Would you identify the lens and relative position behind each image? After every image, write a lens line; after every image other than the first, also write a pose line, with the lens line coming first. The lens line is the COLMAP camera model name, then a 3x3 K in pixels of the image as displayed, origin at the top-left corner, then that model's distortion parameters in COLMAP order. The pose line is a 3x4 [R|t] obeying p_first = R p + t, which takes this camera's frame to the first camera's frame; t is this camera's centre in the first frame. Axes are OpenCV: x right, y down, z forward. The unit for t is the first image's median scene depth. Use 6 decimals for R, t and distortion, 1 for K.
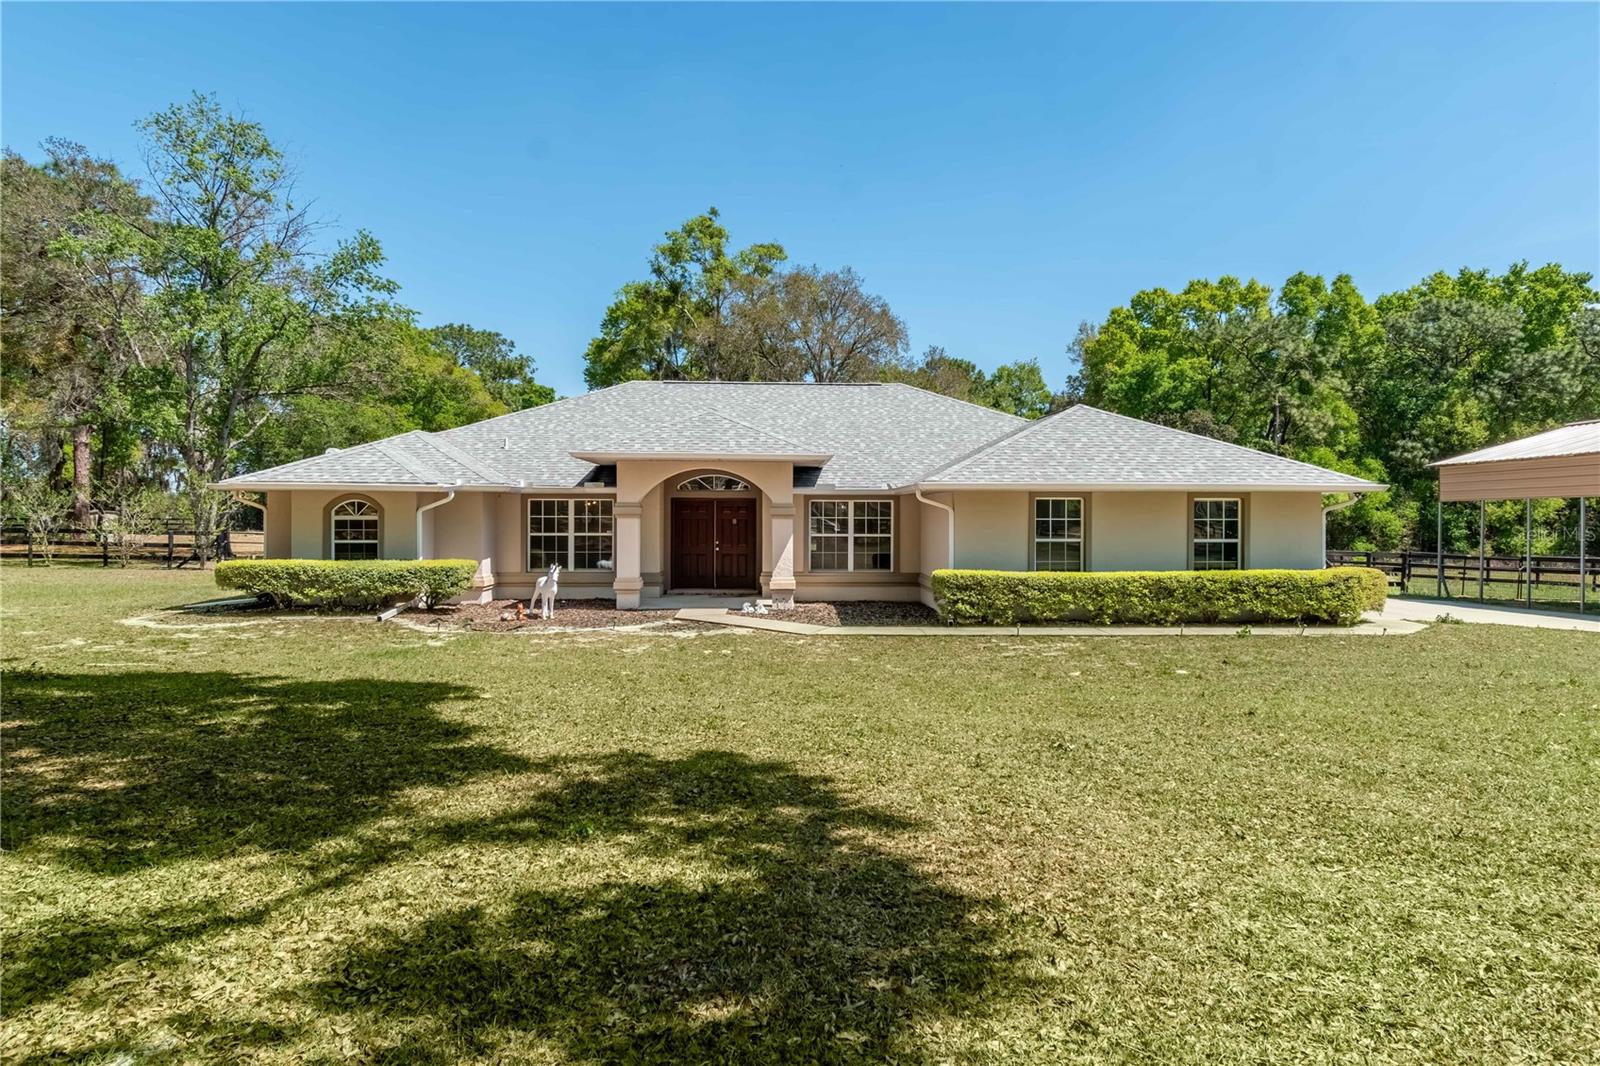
lens RADIAL K [[957.9, 0, 821.9], [0, 957.9, 551.3], [0, 0, 1]] dist [-0.002243, -0.000170]
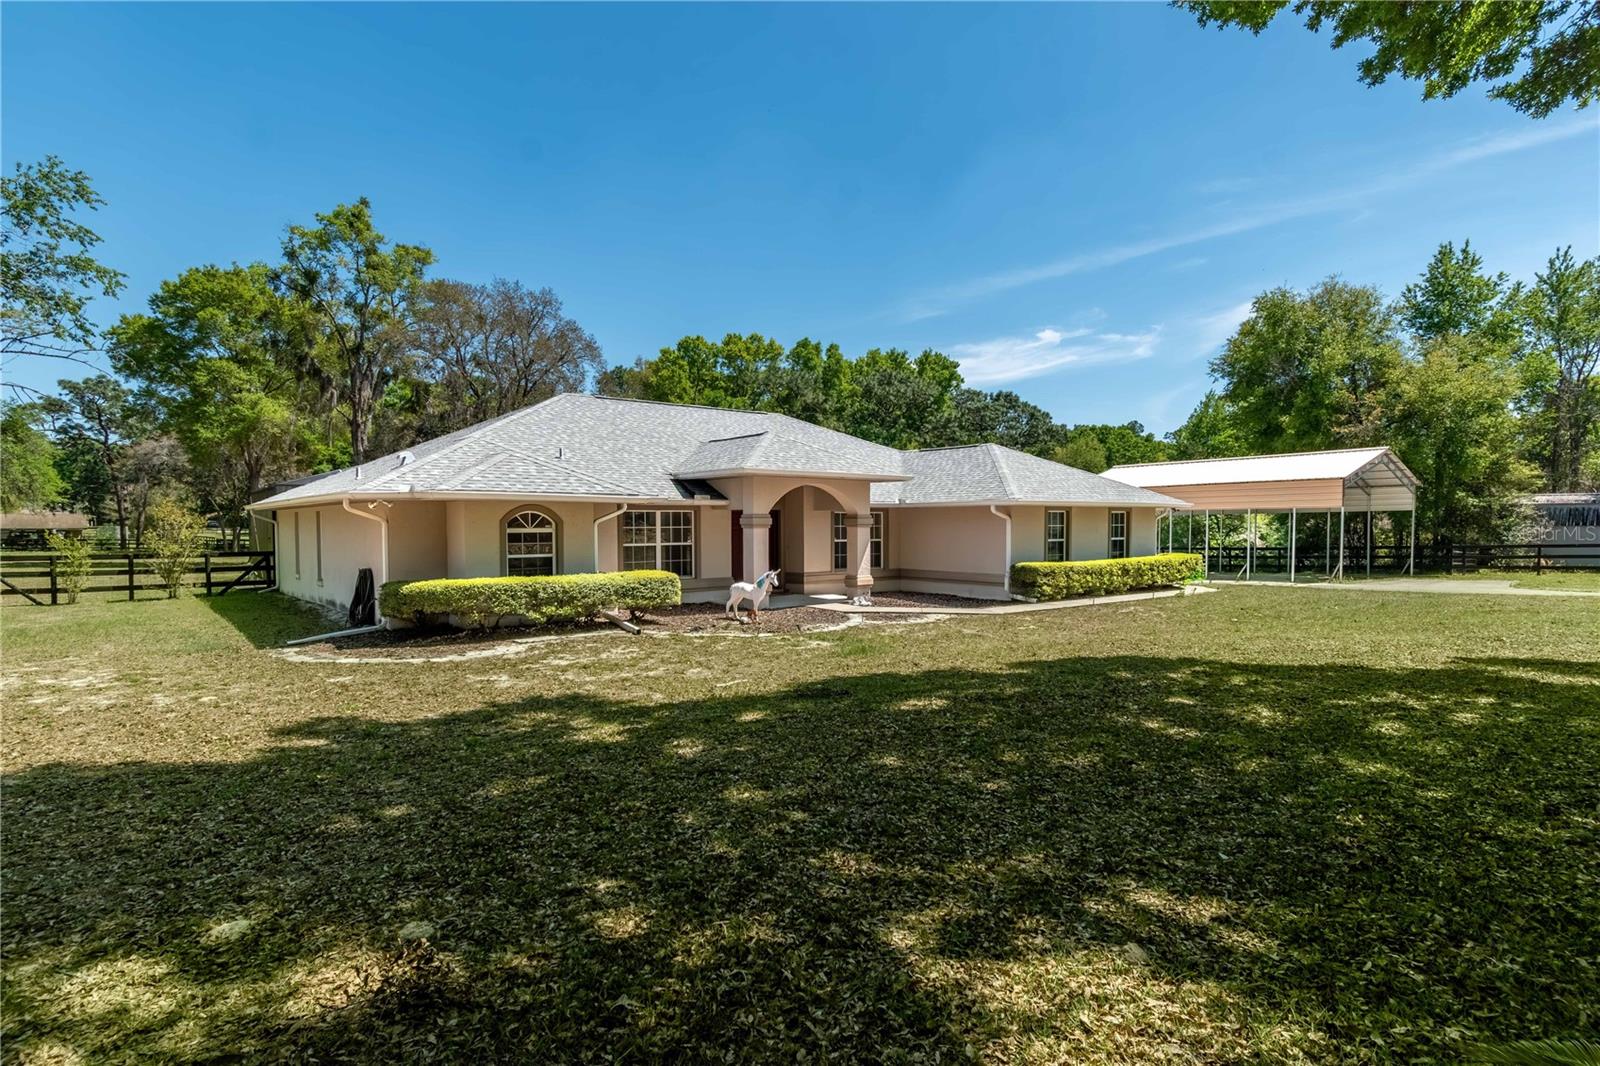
lens RADIAL K [[898.5, 0, 829.1], [0, 898.5, 532.1], [0, 0, 1]] dist [-0.004803, -0.000931]
pose [[0.786455, -0.011700, 0.617537, -0.705110], [0.033073, 0.999184, -0.023189, -0.003099], [-0.616762, 0.038661, 0.786200, 0.121549]]
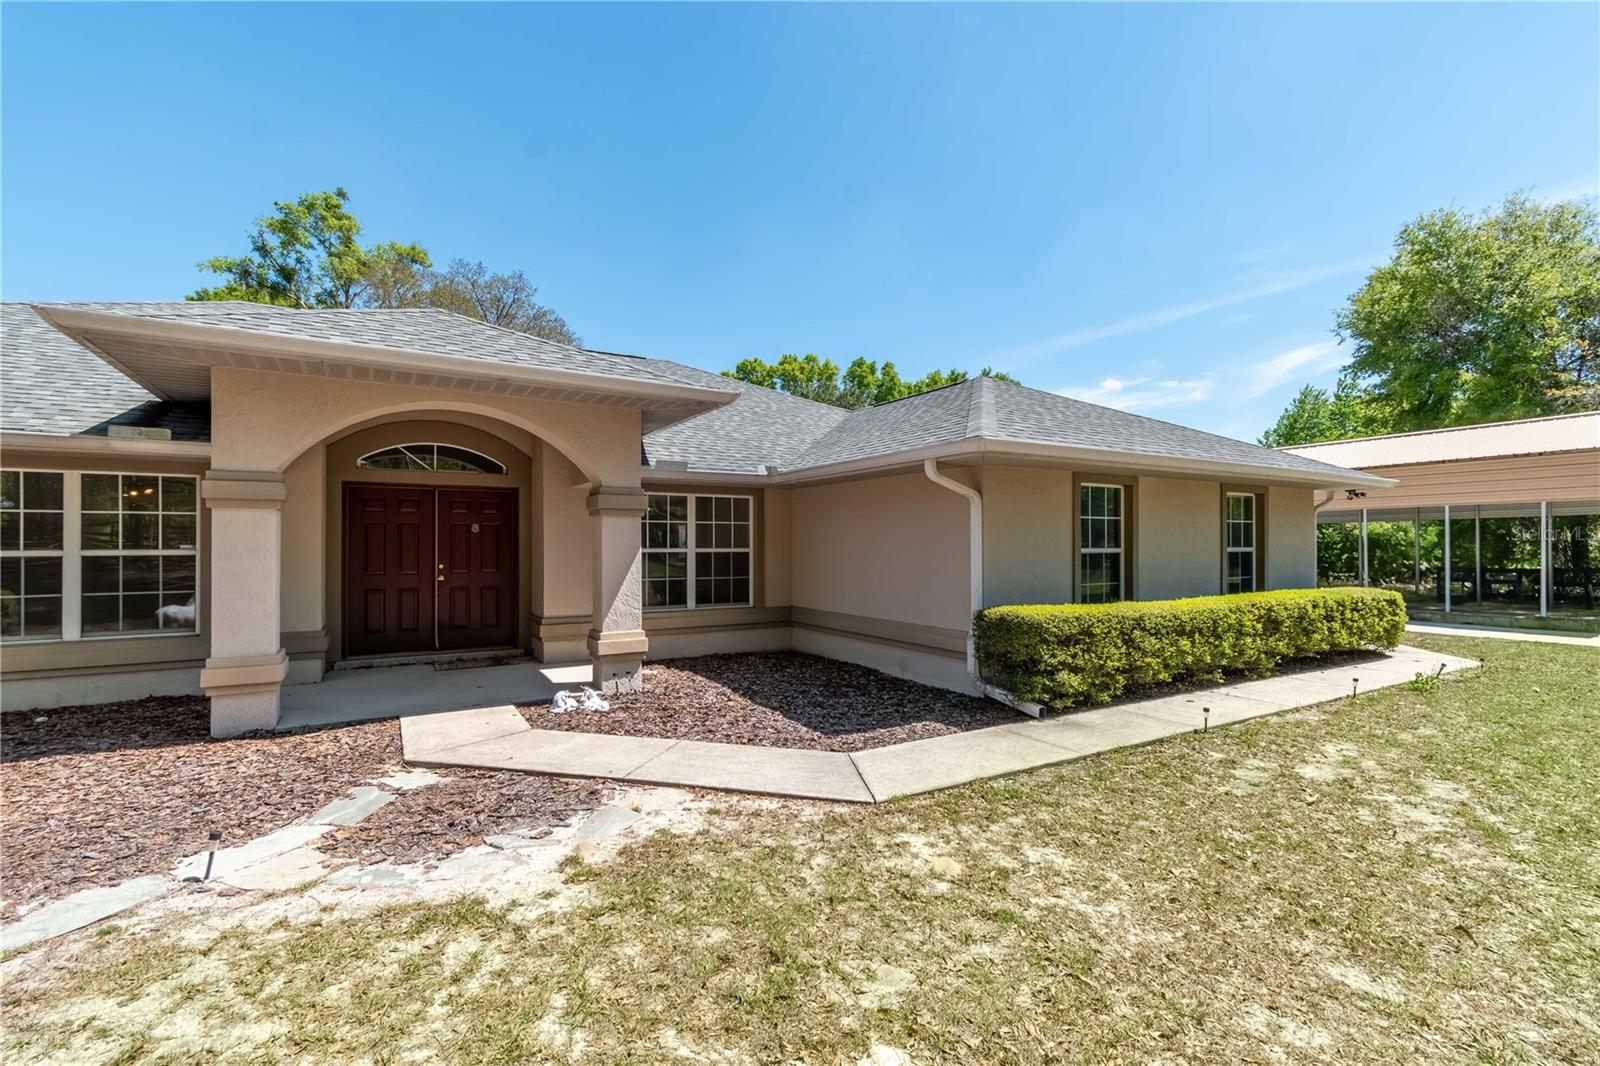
lens RADIAL K [[708.9, 0, 806.5], [0, 708.9, 546.8], [0, 0, 1]] dist [0.001654, 0.000013]
pose [[0.877857, -0.005184, 0.478895, -0.124334], [0.022038, 0.999319, -0.029580, -0.003716], [-0.478416, 0.036521, 0.877374, 0.560040]]
